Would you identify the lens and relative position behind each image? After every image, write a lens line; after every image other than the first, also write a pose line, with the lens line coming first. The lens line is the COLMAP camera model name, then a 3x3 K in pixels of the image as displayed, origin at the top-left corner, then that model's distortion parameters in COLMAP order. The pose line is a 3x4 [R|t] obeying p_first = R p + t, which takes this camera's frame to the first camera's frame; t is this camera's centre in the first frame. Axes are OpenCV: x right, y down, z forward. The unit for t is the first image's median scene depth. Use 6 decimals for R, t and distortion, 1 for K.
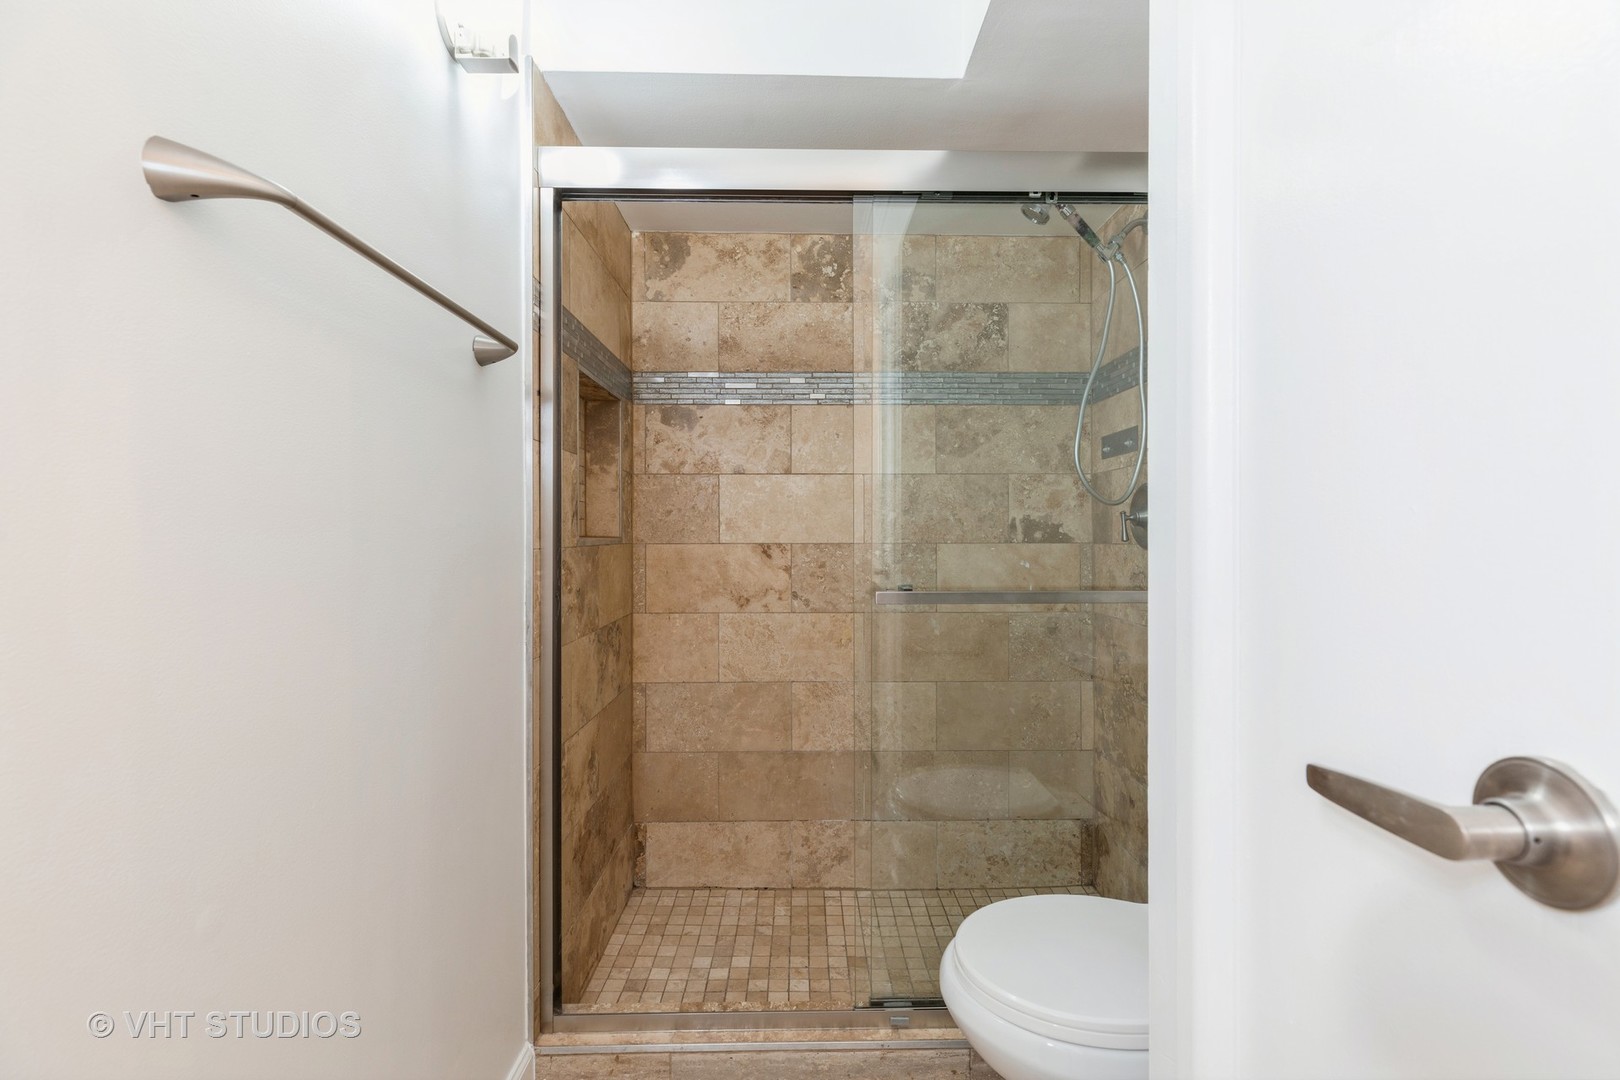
lens RADIAL K [[726.6, 0, 812.1], [0, 726.6, 531.6], [0, 0, 1]] dist [0.003946, 0.000164]
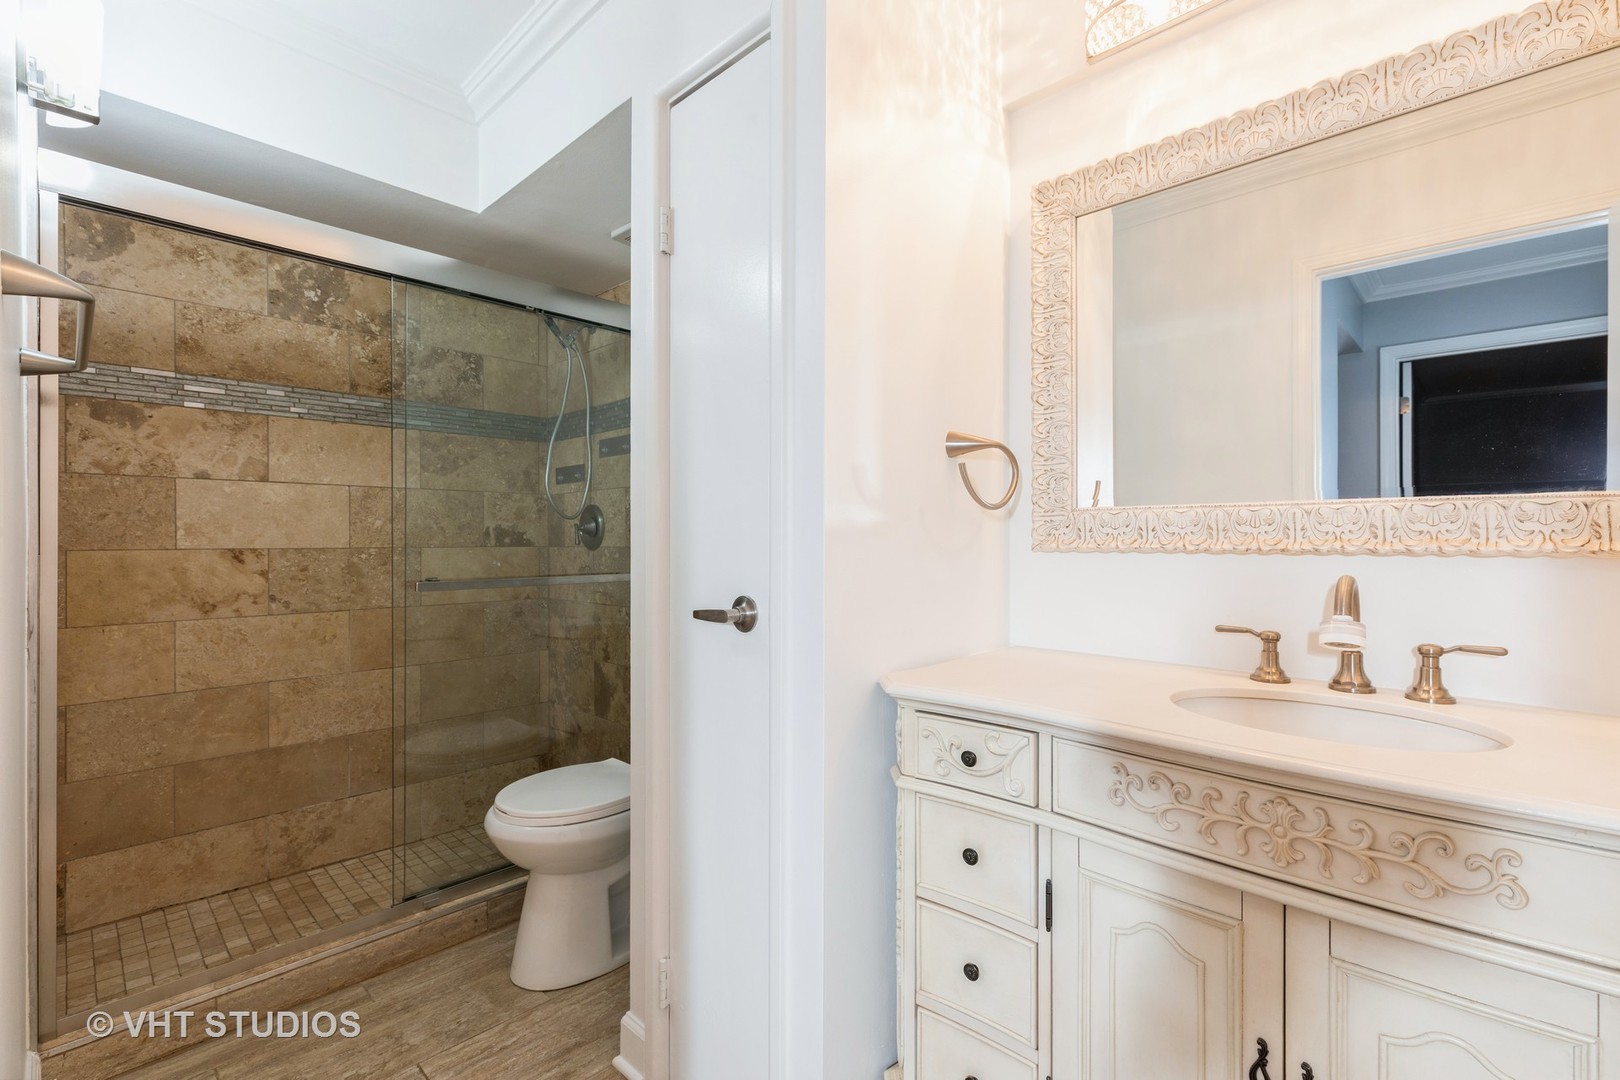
lens RADIAL K [[722.6, 0, 803.2], [0, 722.6, 542.3], [0, 0, 1]] dist [0.004675, 0.000152]
pose [[0.715828, -0.002322, 0.698273, -0.204804], [-0.001181, 0.999989, 0.004536, 0.001572], [-0.698275, -0.004072, 0.715818, -0.275832]]
